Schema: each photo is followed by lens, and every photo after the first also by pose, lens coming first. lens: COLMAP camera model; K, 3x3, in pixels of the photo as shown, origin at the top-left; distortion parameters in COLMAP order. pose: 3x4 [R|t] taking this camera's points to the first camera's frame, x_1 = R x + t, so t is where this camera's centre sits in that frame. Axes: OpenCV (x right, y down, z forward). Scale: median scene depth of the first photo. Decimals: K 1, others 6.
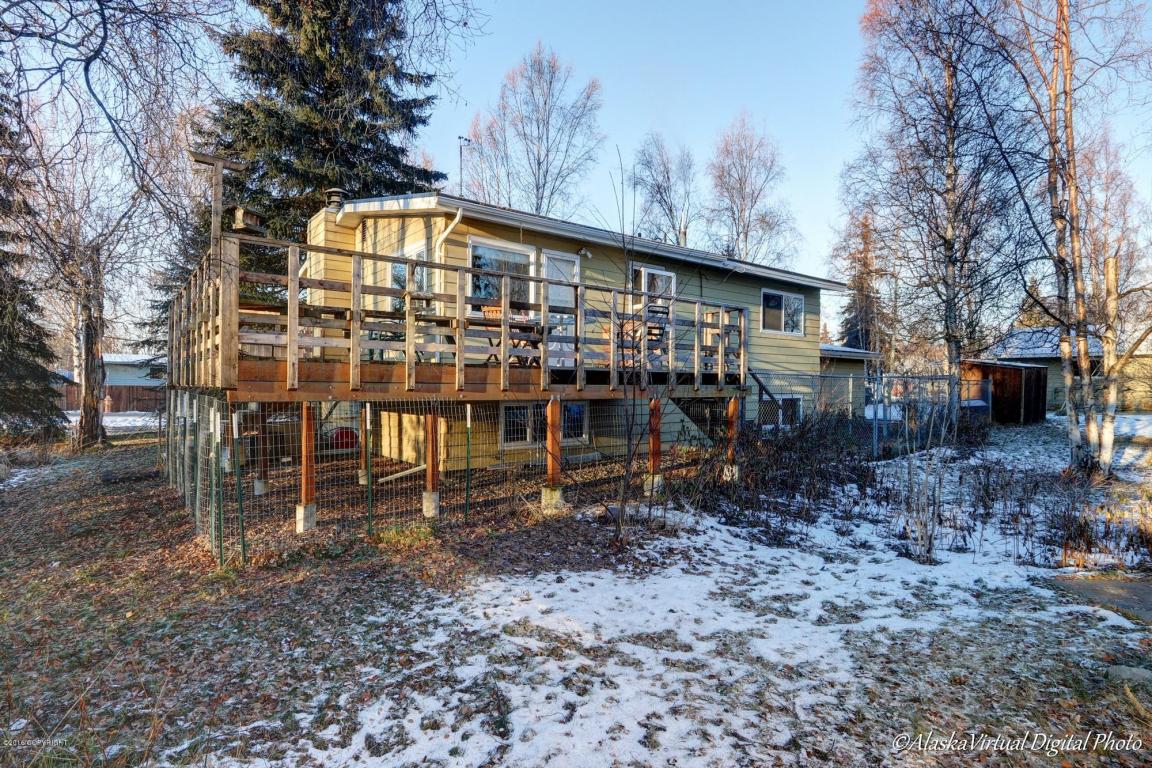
lens RADIAL K [[537.2, 0, 576.9], [0, 537.2, 381.9], [0, 0, 1]] dist [-0.010058, -0.000033]
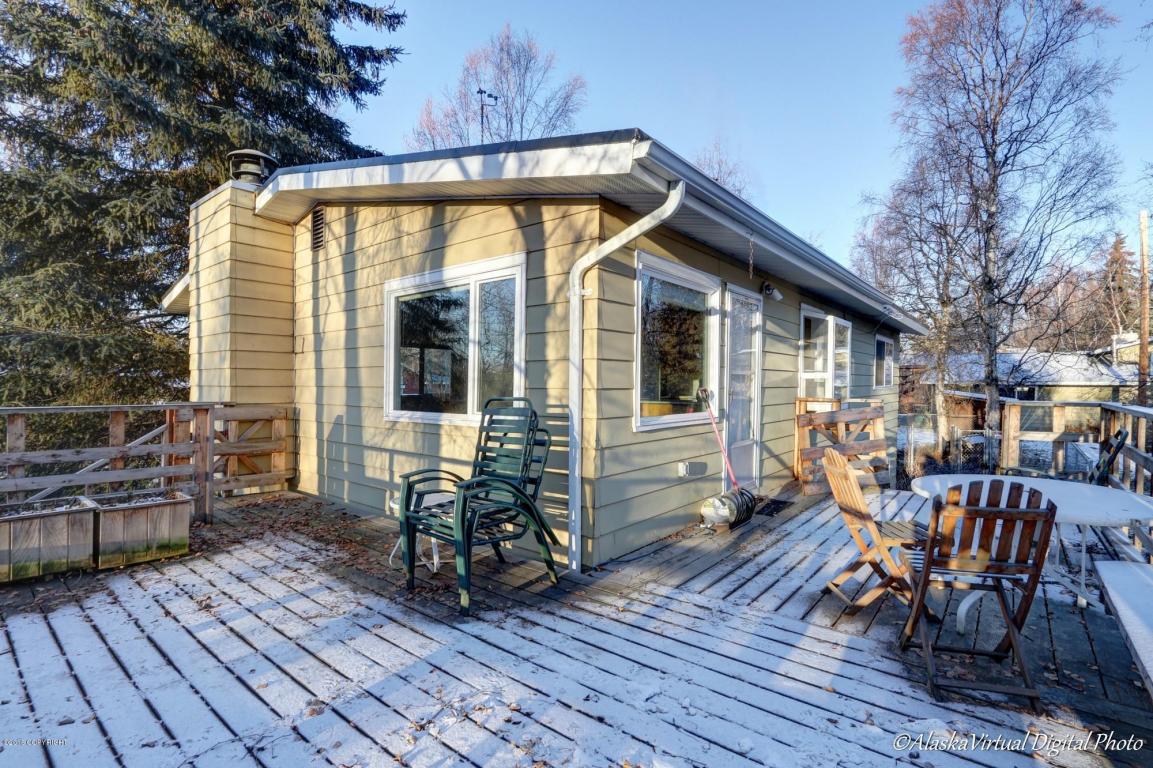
lens RADIAL K [[539.8, 0, 662.4], [0, 539.8, 386.7], [0, 0, 1]] dist [-0.001950, -0.000150]
pose [[0.964901, -0.011274, 0.262370, -0.155791], [0.018366, 0.999529, -0.024595, -0.077899], [-0.261969, 0.028550, 0.964654, 0.294480]]
